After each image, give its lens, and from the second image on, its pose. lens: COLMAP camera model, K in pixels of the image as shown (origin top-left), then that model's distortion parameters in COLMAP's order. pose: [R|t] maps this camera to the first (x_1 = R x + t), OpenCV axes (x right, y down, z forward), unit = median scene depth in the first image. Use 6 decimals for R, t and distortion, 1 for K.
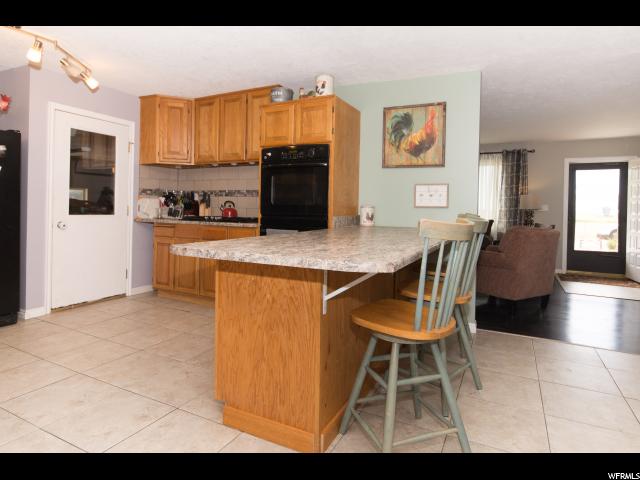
lens RADIAL K [[373.5, 0, 320.2], [0, 373.5, 206.6], [0, 0, 1]] dist [-0.005512, -0.001358]
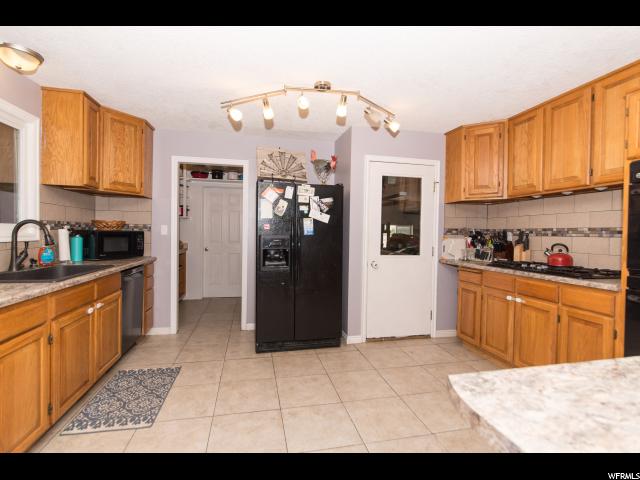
lens RADIAL K [[311.7, 0, 320.0], [0, 311.7, 240.0], [0, 0, 1]] dist [-0.002700, -0.000277]
pose [[0.644818, 0.007430, -0.764300, -0.077975], [0.001965, 0.999933, 0.011378, -0.029343], [0.764333, -0.008839, 0.644761, 0.240954]]
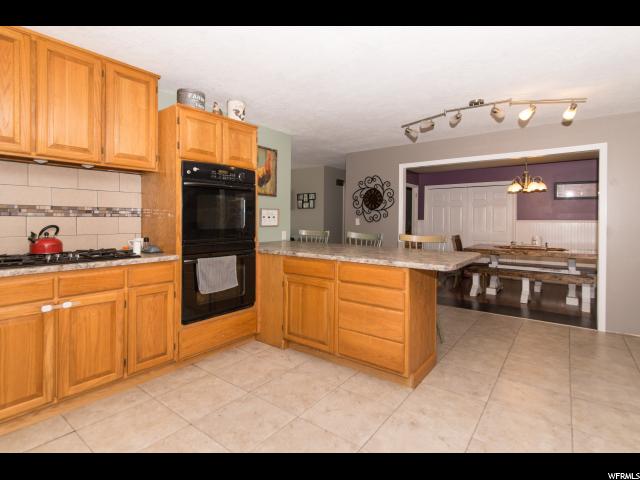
lens RADIAL K [[323.9, 0, 320.0], [0, 323.9, 220.2], [0, 0, 1]] dist [-0.000196, 0.000101]
pose [[0.177787, -0.019361, 0.983878, -0.651311], [-0.006103, 0.999766, 0.020776, -0.035112], [-0.984050, -0.009698, 0.177627, 0.486379]]
